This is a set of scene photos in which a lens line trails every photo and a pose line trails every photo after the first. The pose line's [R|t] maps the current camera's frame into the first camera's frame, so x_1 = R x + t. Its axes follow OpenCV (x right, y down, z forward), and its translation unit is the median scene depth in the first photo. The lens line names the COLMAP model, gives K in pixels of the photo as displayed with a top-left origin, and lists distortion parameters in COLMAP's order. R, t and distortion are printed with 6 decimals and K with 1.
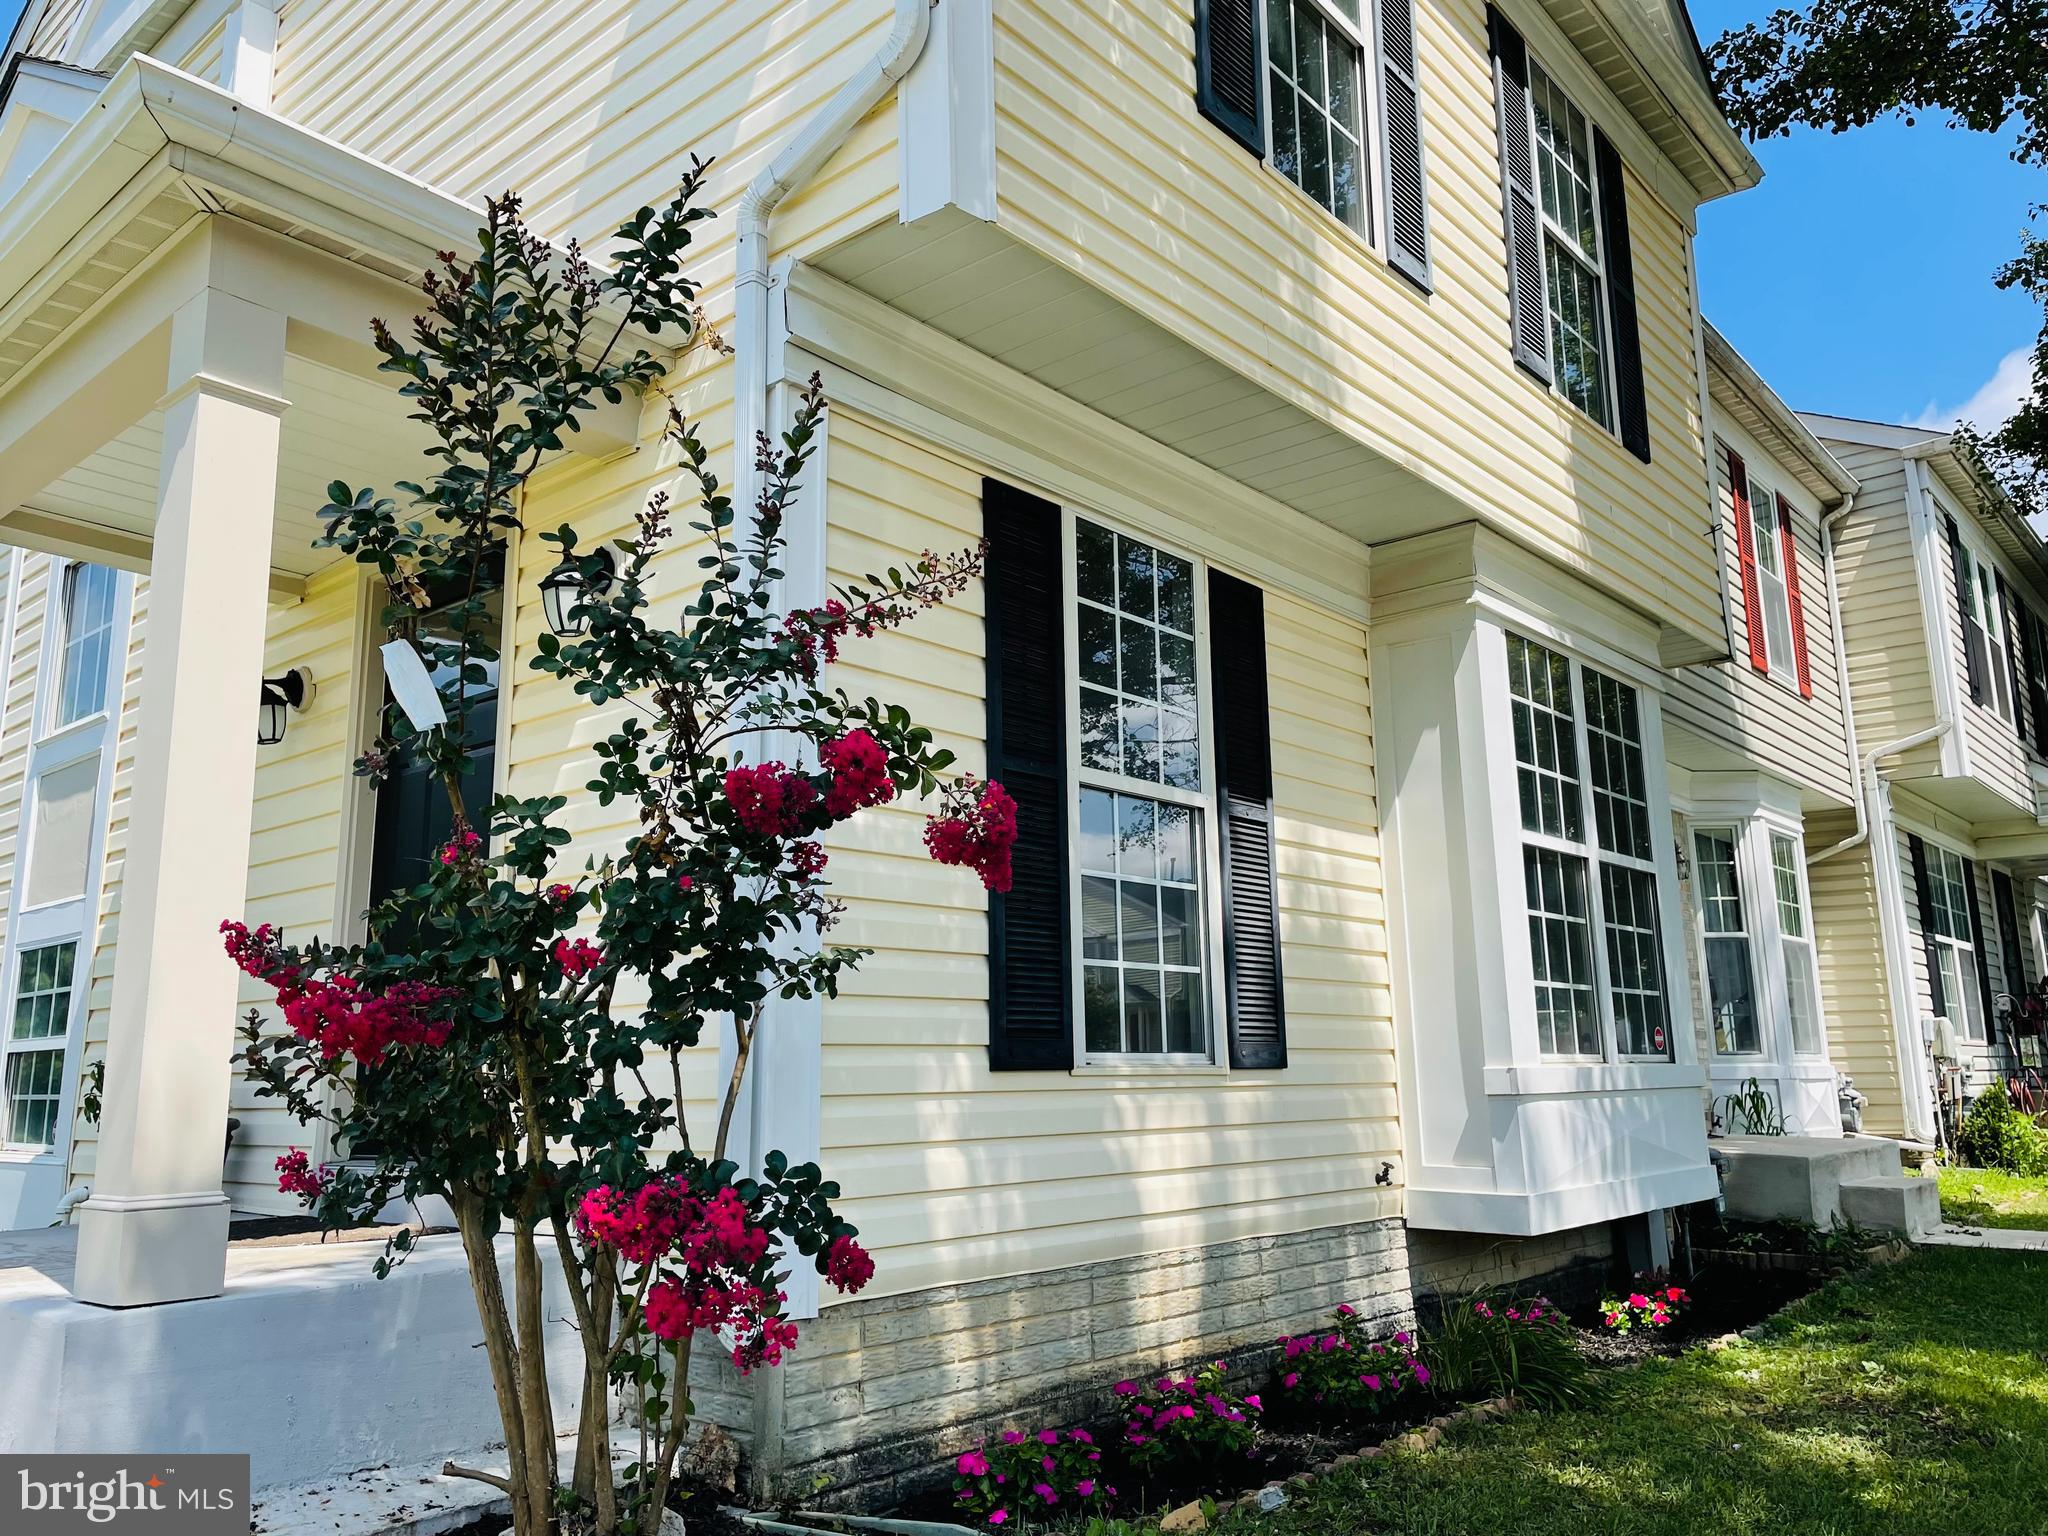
lens RADIAL K [[1545.4, 0, 1025.1], [0, 1545.4, 779.7], [0, 0, 1]] dist [0.064959, -0.088248]
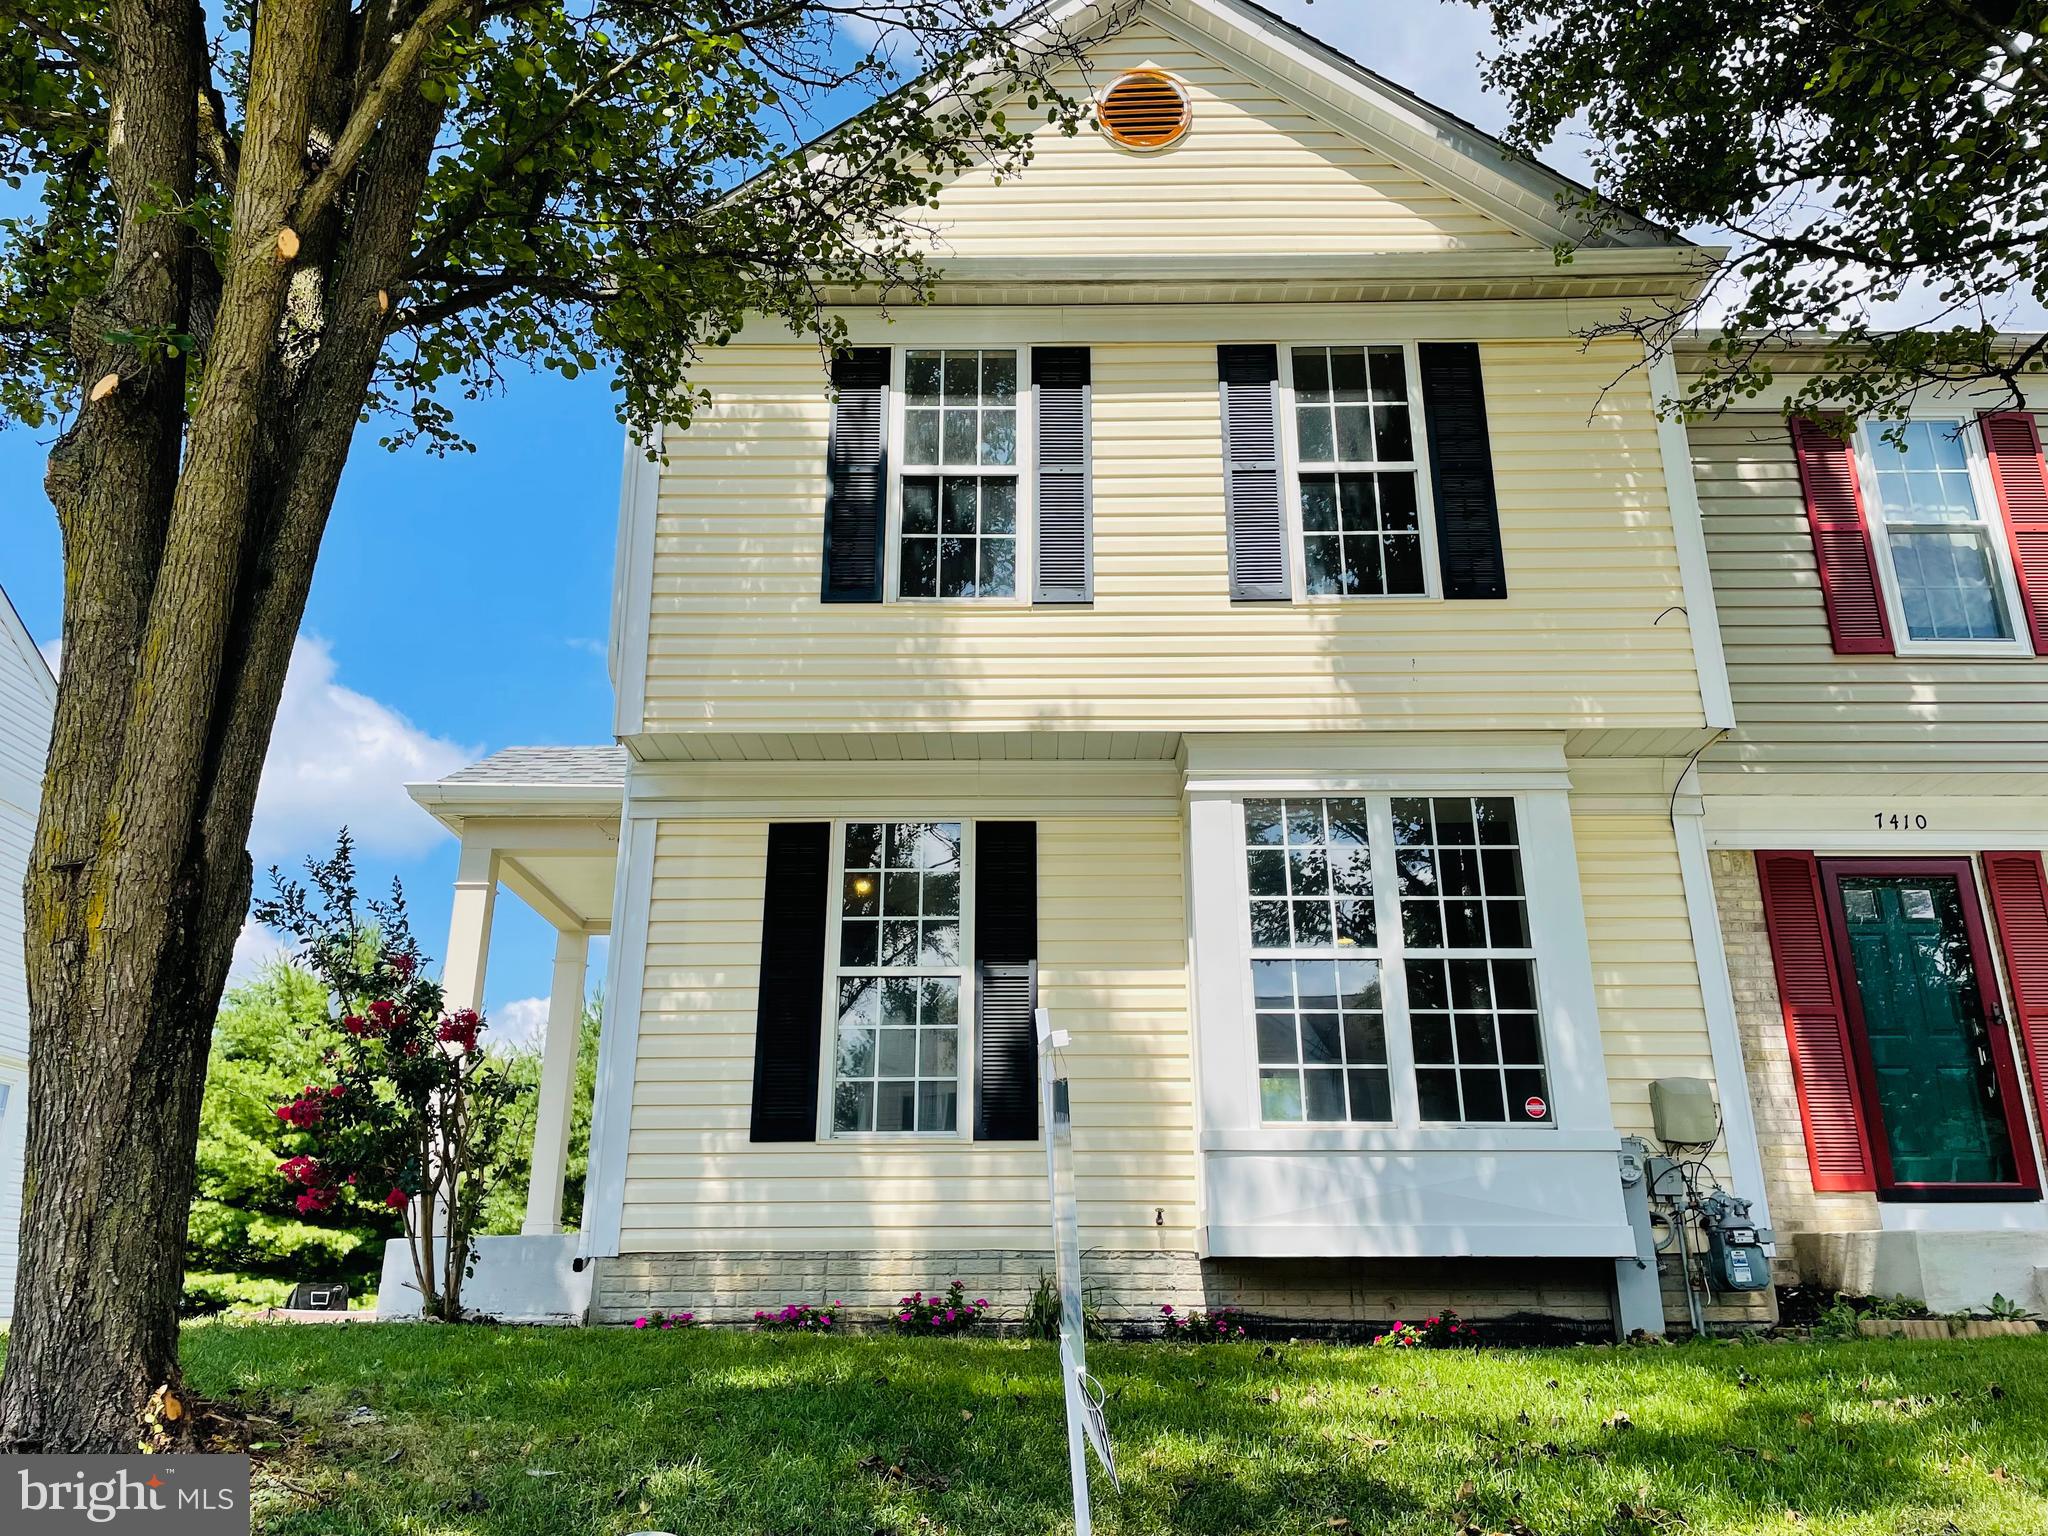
lens RADIAL K [[1545.4, 0, 1020.0], [0, 1545.4, 750.2], [0, 0, 1]] dist [0.064959, -0.088248]
pose [[0.647670, -0.238246, -0.723714, 1.462057], [0.137247, 0.970798, -0.196761, 0.123582], [0.749458, 0.028109, 0.661455, -0.023897]]
